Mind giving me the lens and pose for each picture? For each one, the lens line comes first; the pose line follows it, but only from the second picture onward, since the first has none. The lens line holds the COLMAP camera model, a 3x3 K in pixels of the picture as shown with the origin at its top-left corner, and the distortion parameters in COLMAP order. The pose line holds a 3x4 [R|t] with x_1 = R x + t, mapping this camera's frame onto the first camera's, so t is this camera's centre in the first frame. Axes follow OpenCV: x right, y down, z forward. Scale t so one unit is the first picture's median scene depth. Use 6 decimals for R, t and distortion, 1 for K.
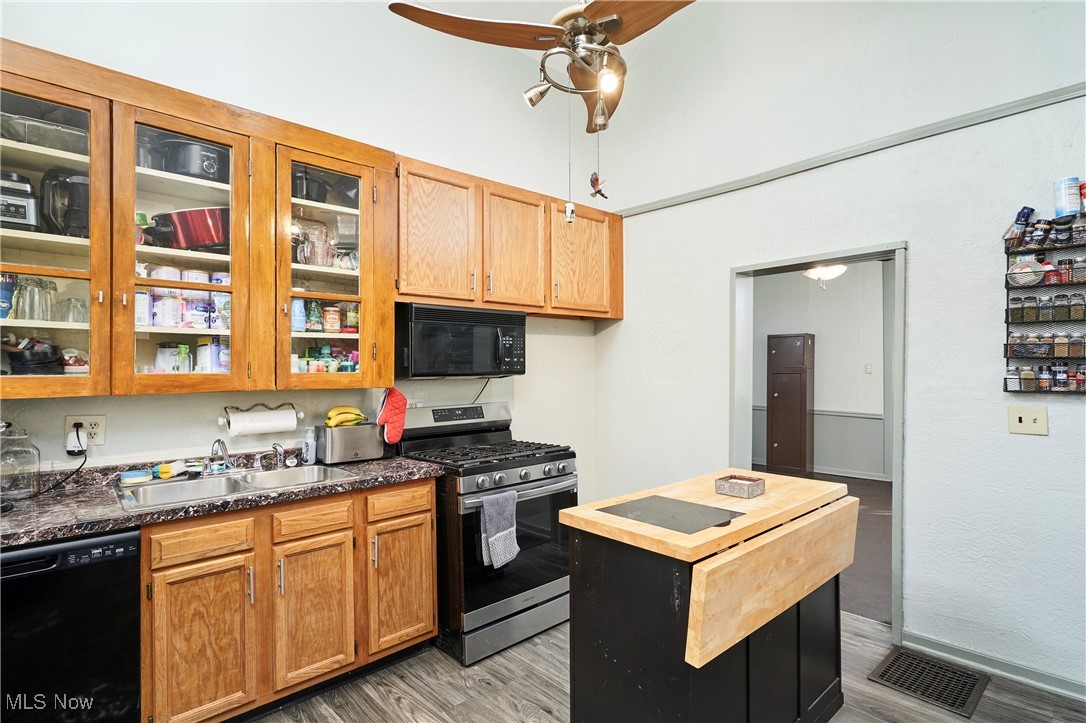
lens RADIAL K [[539.6, 0, 543.0], [0, 539.6, 361.5], [0, 0, 1]] dist [-0.004389, -0.000704]
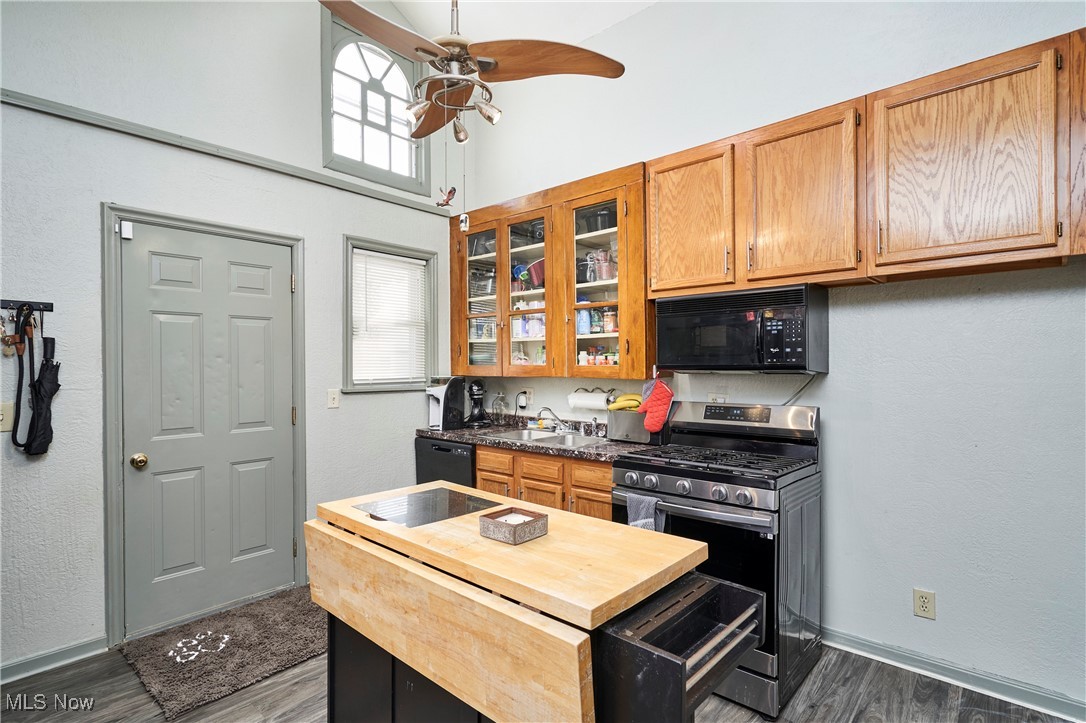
lens RADIAL K [[539.6, 0, 543.0], [0, 539.6, 361.5], [0, 0, 1]] dist [-0.004389, -0.000704]
pose [[0.097745, 0.001385, -0.995211, 0.807518], [0.016860, 0.999853, 0.003048, 0.005519], [0.995069, -0.017078, 0.097707, 0.715138]]
